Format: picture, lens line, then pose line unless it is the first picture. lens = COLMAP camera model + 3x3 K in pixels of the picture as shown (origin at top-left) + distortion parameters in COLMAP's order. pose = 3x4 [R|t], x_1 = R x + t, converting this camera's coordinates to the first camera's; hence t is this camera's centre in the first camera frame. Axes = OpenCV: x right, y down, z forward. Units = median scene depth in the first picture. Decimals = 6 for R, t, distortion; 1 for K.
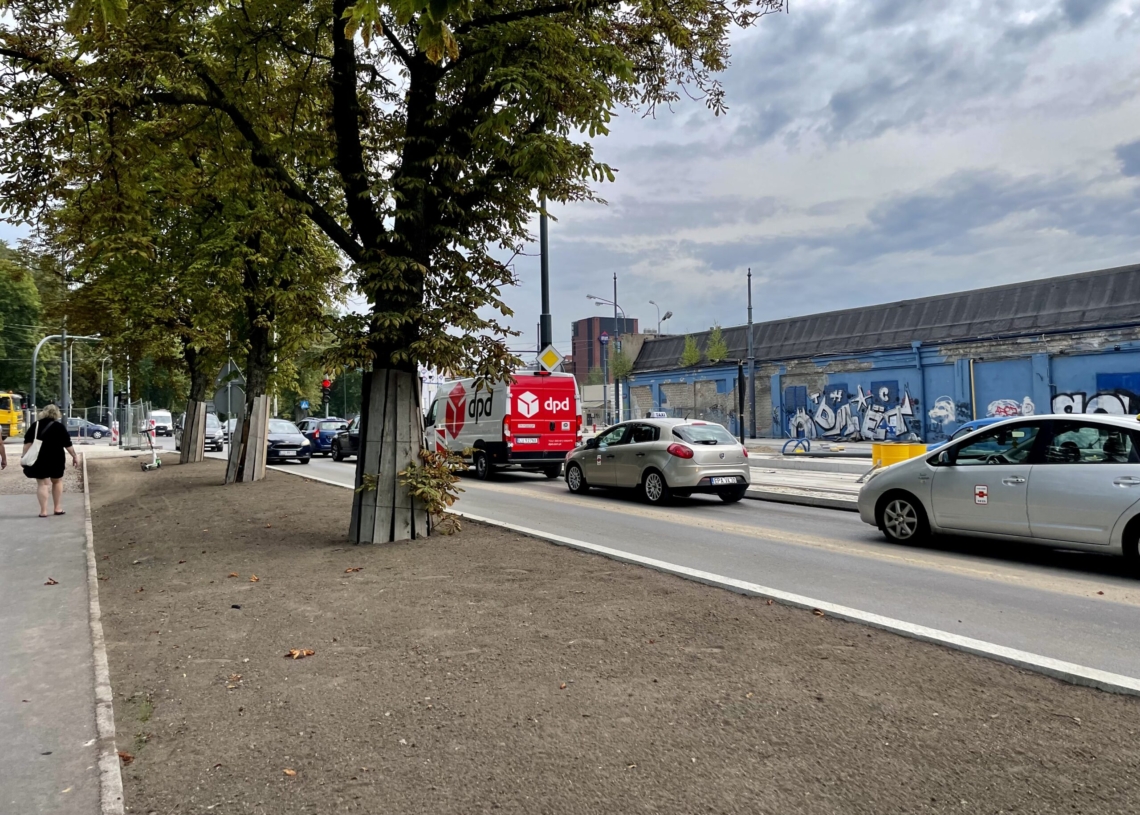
lens RADIAL K [[866.8, 0, 577.0], [0, 866.8, 408.5], [0, 0, 1]] dist [0.030407, -0.053051]
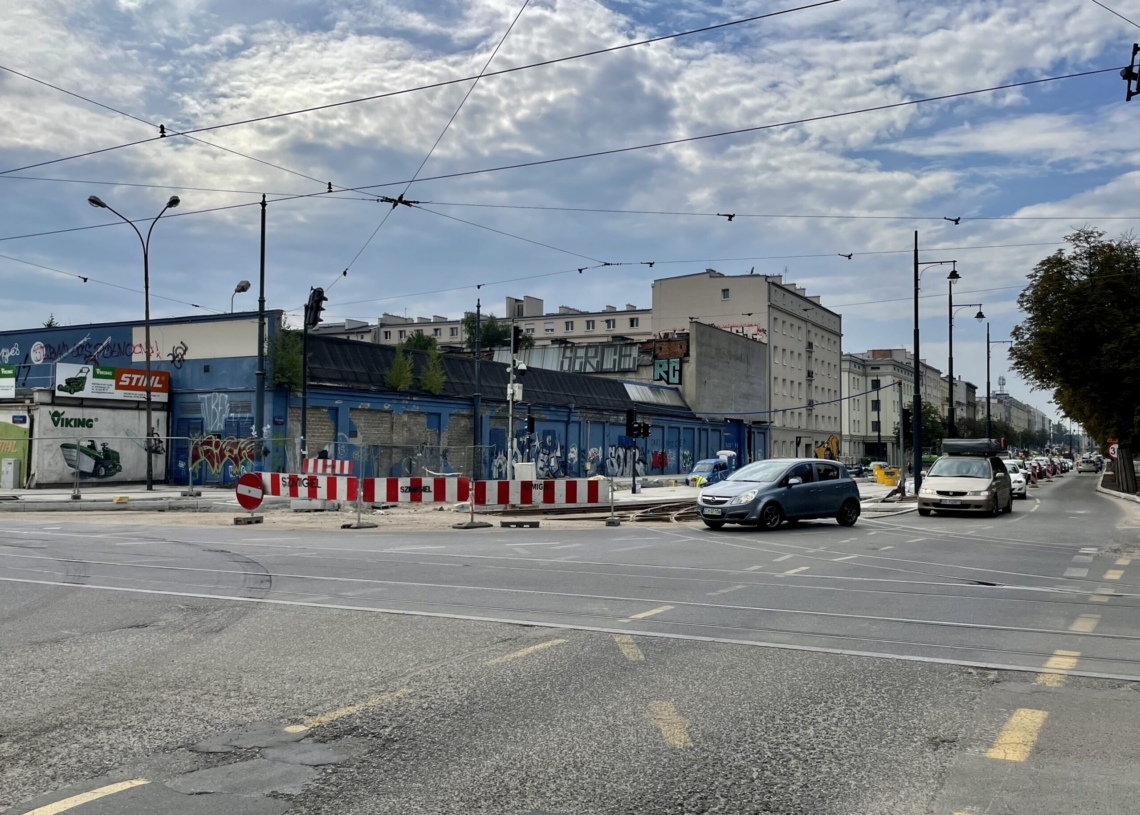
lens RADIAL K [[1001.2, 0, 638.3], [0, 1001.2, 403.9], [0, 0, 1]] dist [-0.003708, -0.021218]
pose [[-0.592996, 0.048564, 0.803740, -0.488731], [-0.005673, 0.997903, -0.064481, 0.012679], [-0.805186, -0.042796, -0.591476, 0.948021]]
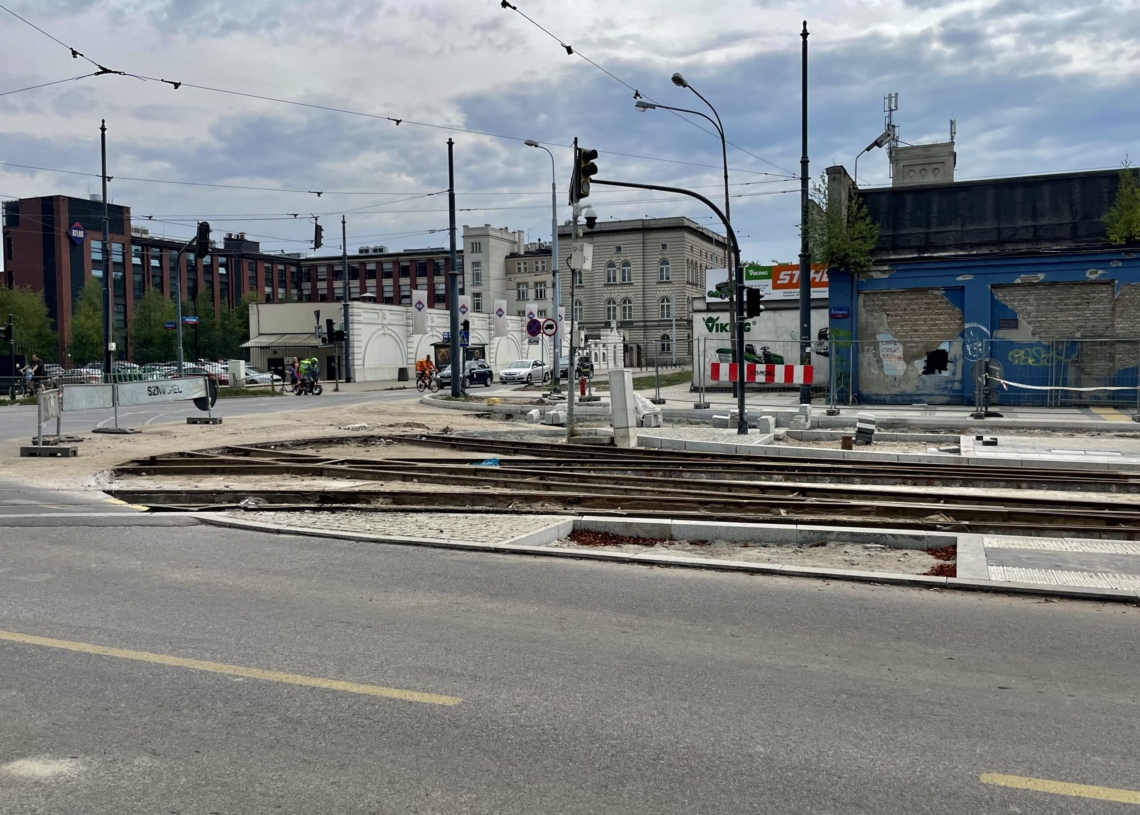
lens RADIAL K [[978.9, 0, 567.2], [0, 978.9, 408.1], [0, 0, 1]] dist [0.079192, -0.052134]
pose [[0.786822, -0.025377, 0.616658, -0.133325], [-0.007148, 0.998713, 0.050220, 0.003986], [-0.617138, -0.043922, 0.785628, 0.233683]]
